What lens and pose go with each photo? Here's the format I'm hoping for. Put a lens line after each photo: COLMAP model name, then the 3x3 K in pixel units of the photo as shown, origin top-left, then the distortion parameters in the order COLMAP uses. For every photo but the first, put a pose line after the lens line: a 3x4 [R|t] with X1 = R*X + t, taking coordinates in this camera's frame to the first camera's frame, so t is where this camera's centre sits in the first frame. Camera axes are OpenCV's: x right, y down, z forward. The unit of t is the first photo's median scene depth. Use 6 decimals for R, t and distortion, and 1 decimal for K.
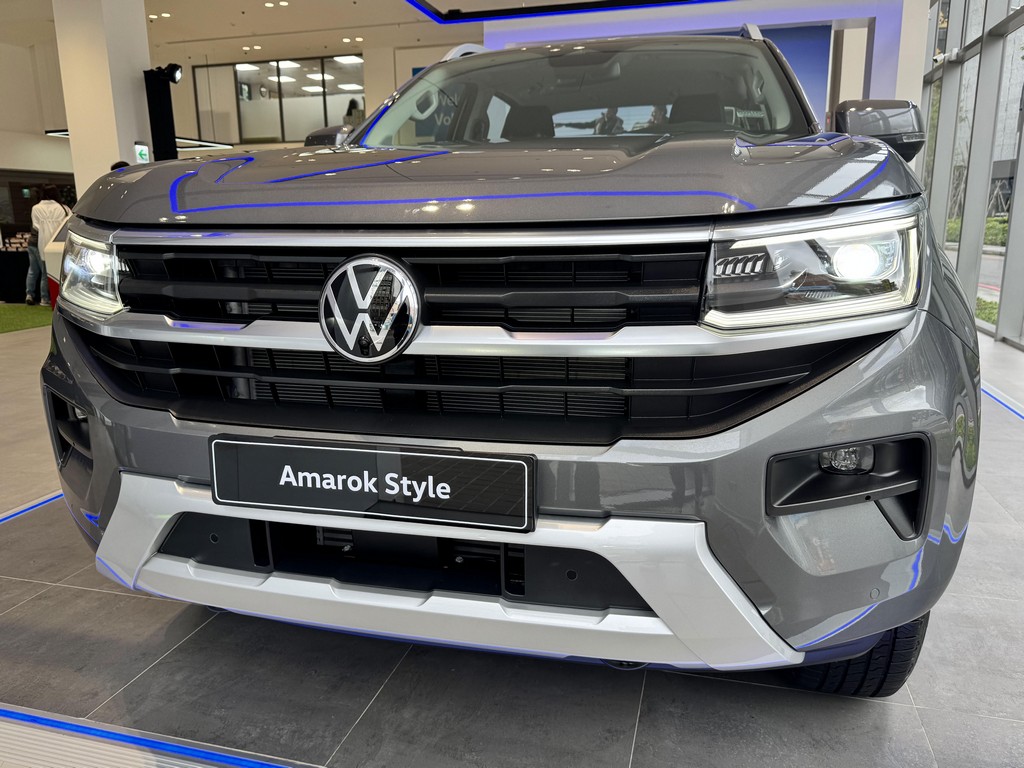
lens RADIAL K [[764.1, 0, 512.0], [0, 764.1, 384.0], [0, 0, 1]] dist [0.139328, -0.256499]
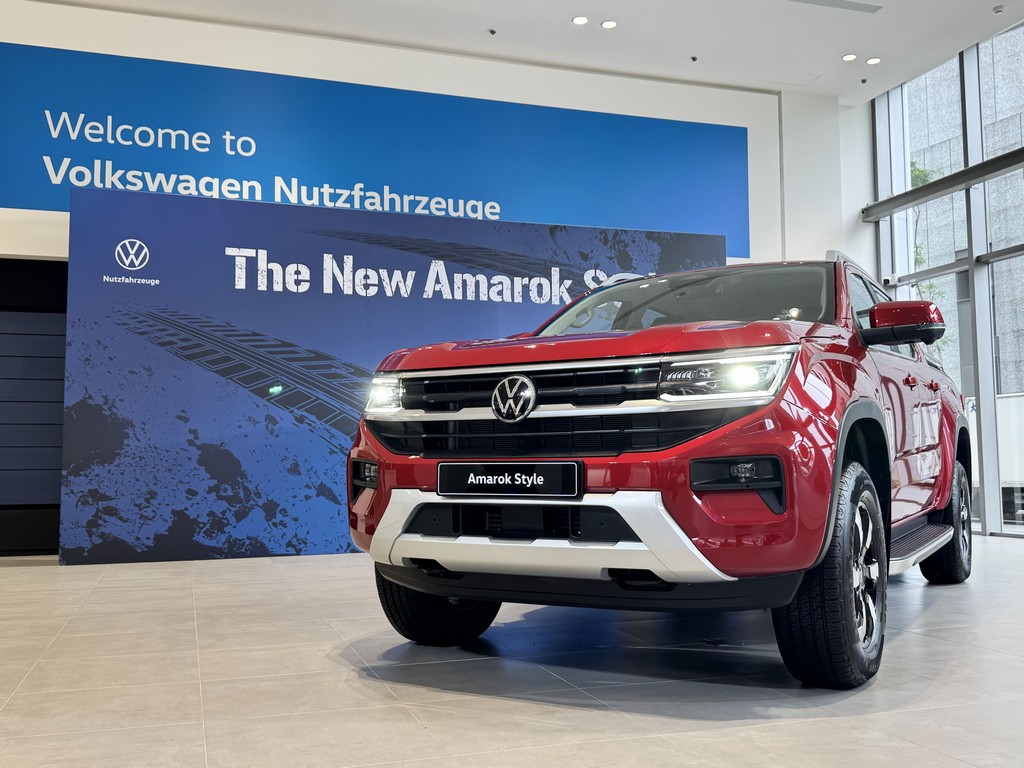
lens RADIAL K [[978.4, 0, 512.0], [0, 978.4, 384.0], [0, 0, 1]] dist [0.191407, -0.367365]
pose [[0.966243, -0.019583, -0.256887, 0.515427], [-0.055230, 0.958181, -0.280784, 0.624966], [0.251642, 0.285493, 0.924754, -1.540327]]
